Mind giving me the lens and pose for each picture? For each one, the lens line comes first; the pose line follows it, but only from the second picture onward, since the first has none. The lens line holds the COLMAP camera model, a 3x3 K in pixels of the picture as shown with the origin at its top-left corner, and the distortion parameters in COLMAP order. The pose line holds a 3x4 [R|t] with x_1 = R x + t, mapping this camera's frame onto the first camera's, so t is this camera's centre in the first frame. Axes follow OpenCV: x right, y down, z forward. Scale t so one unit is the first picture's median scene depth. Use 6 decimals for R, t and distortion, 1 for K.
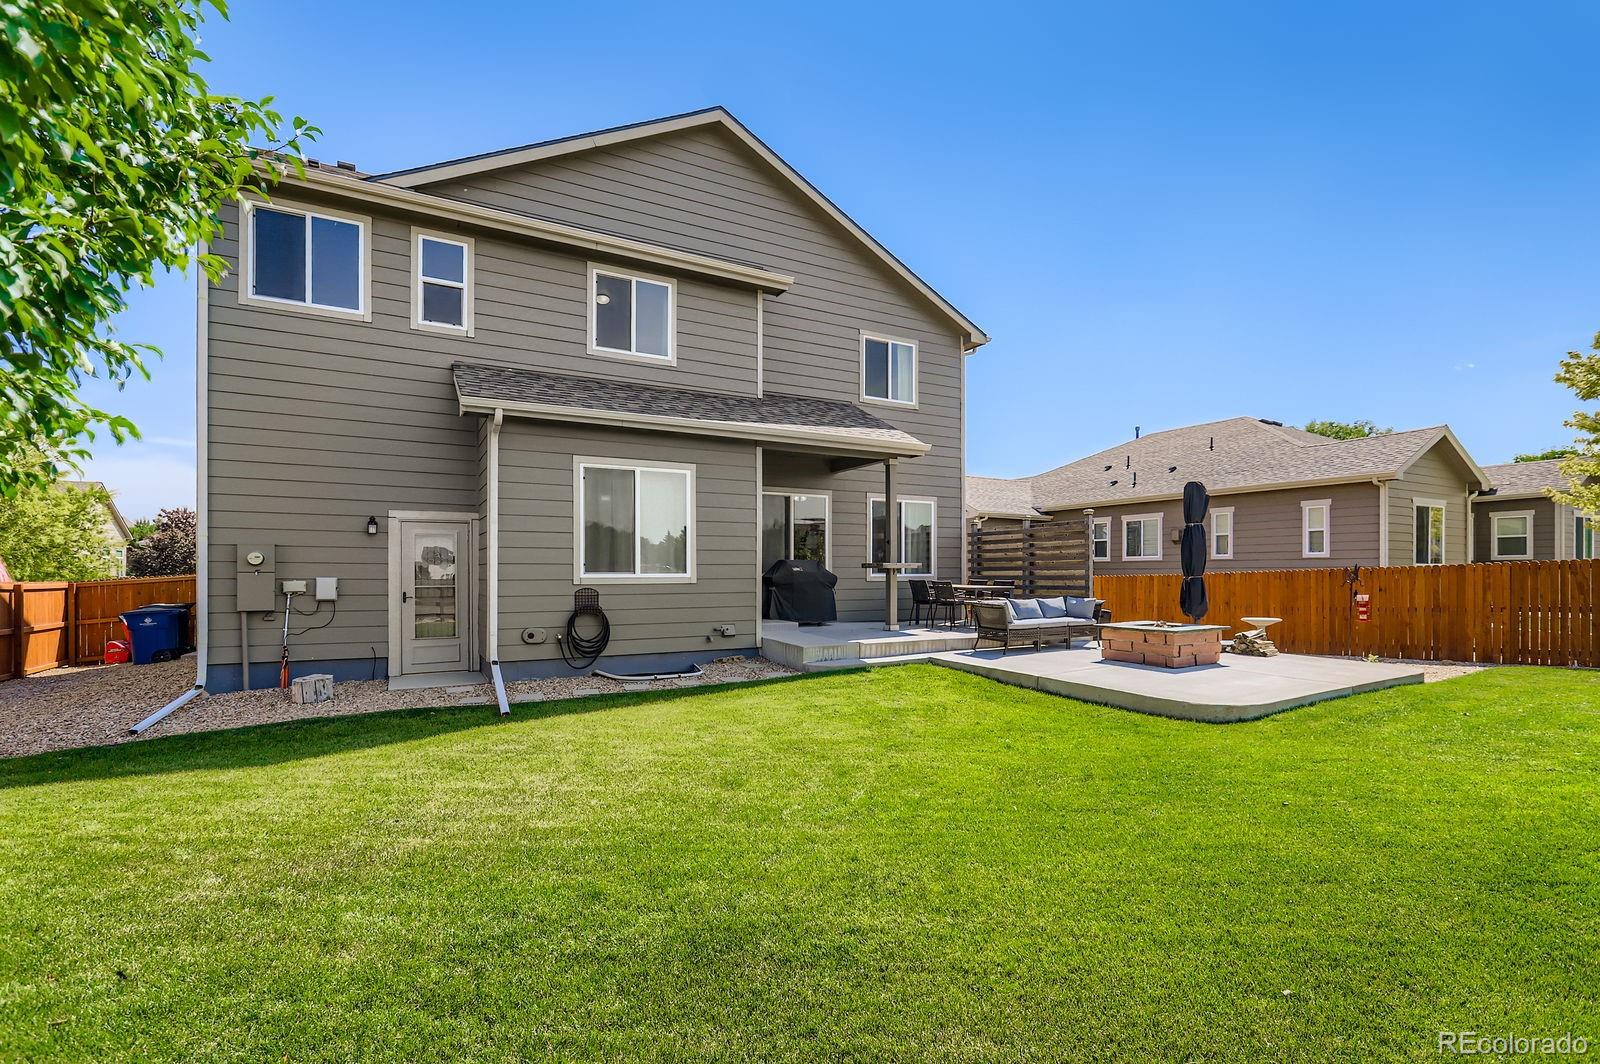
lens RADIAL K [[732.0, 0, 782.2], [0, 732.0, 575.9], [0, 0, 1]] dist [-0.001810, 0.002764]
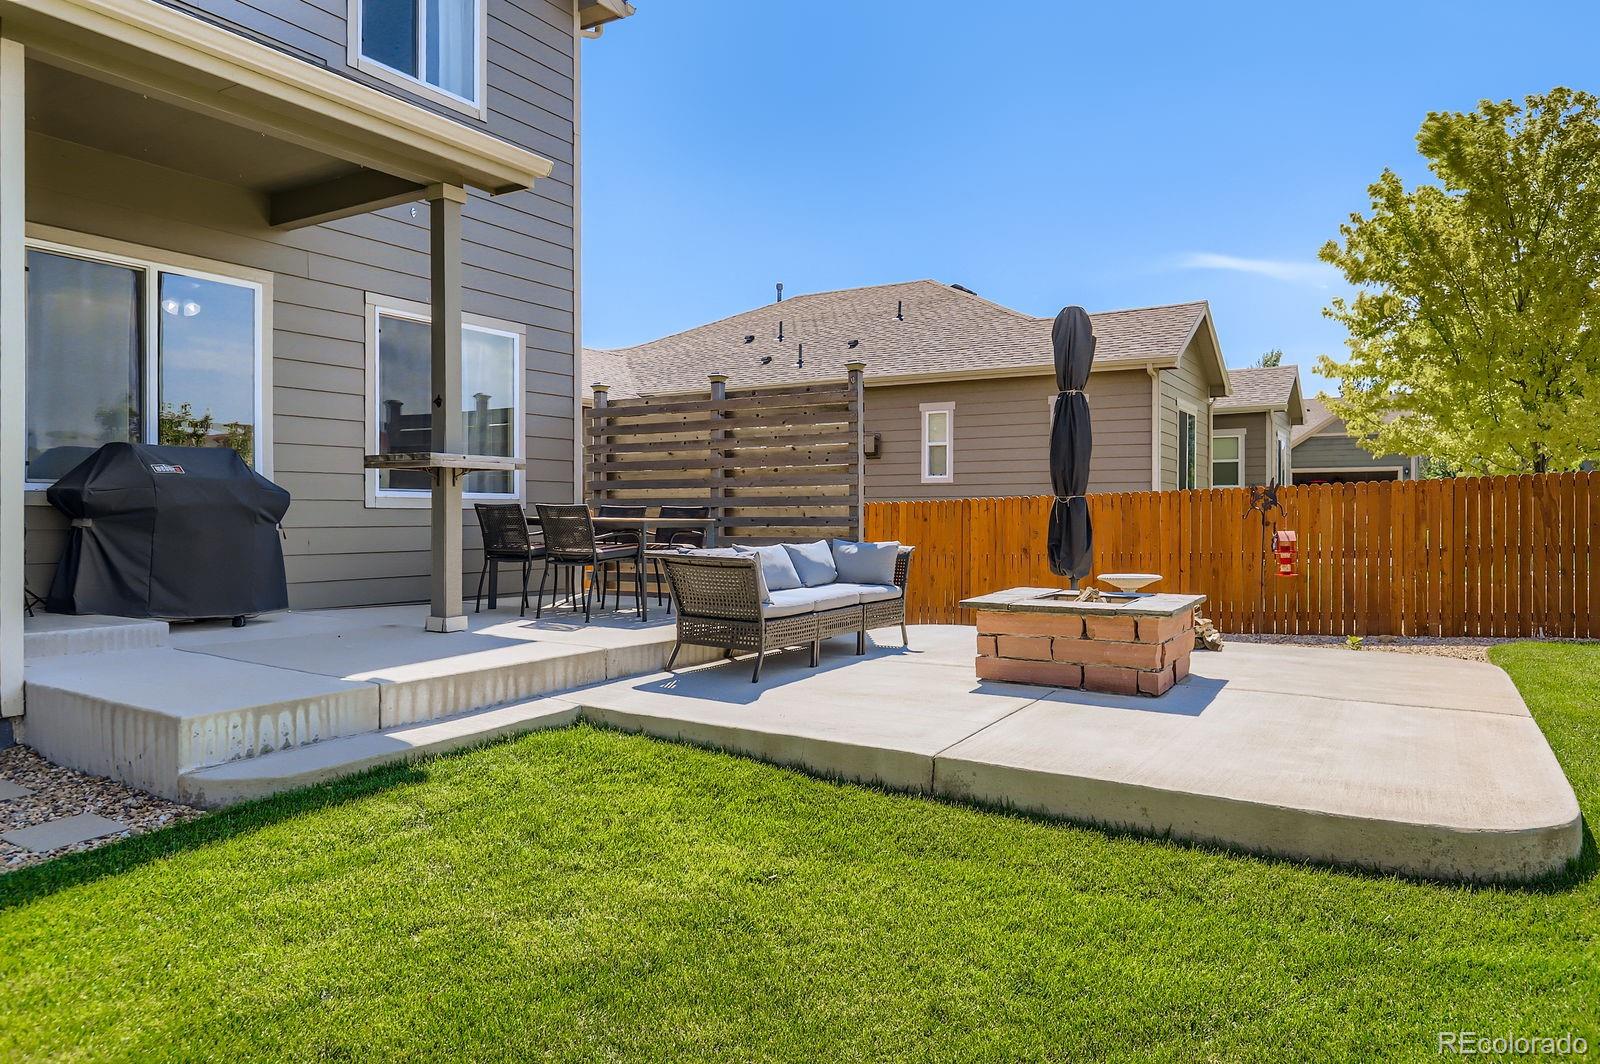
lens RADIAL K [[1087.6, 0, 798.3], [0, 1087.6, 522.2], [0, 0, 1]] dist [-0.011695, 0.002478]
pose [[0.860907, -0.000184, 0.508762, 0.017441], [-0.001656, 0.999994, 0.003164, 0.015584], [-0.508759, -0.003566, 0.860901, 0.417172]]
